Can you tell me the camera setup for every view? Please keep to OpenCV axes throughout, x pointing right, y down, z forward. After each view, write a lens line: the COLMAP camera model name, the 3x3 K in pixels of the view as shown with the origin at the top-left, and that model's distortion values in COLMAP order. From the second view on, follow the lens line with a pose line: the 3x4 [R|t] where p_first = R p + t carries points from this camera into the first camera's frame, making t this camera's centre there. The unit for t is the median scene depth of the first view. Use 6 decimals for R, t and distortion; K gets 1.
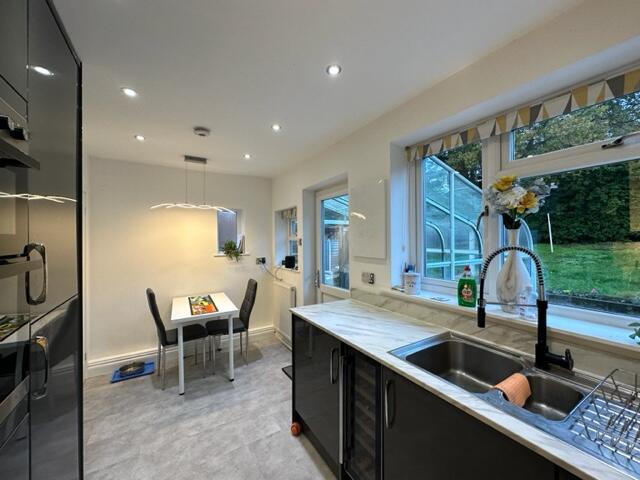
lens RADIAL K [[253.6, 0, 320.7], [0, 253.6, 237.8], [0, 0, 1]] dist [-0.001593, 0.000331]
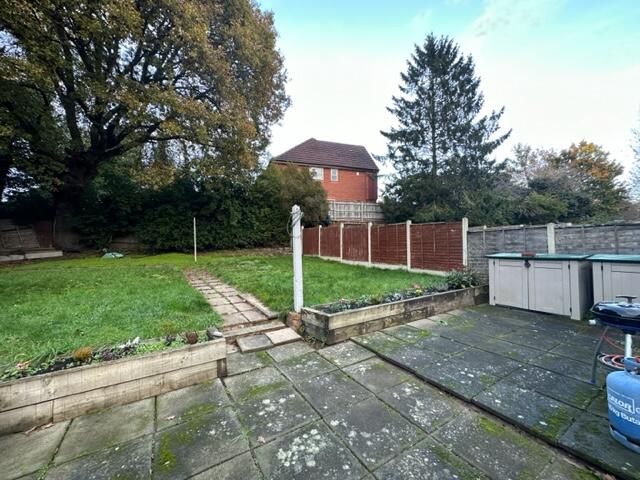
lens RADIAL K [[253.6, 0, 320.9], [0, 253.6, 237.0], [0, 0, 1]] dist [-0.001593, 0.000331]
pose [[0.002489, 0.053882, 0.998544, 0.093767], [0.013301, 0.998457, -0.053911, 0.125429], [-0.999908, 0.013416, 0.001769, 2.921651]]
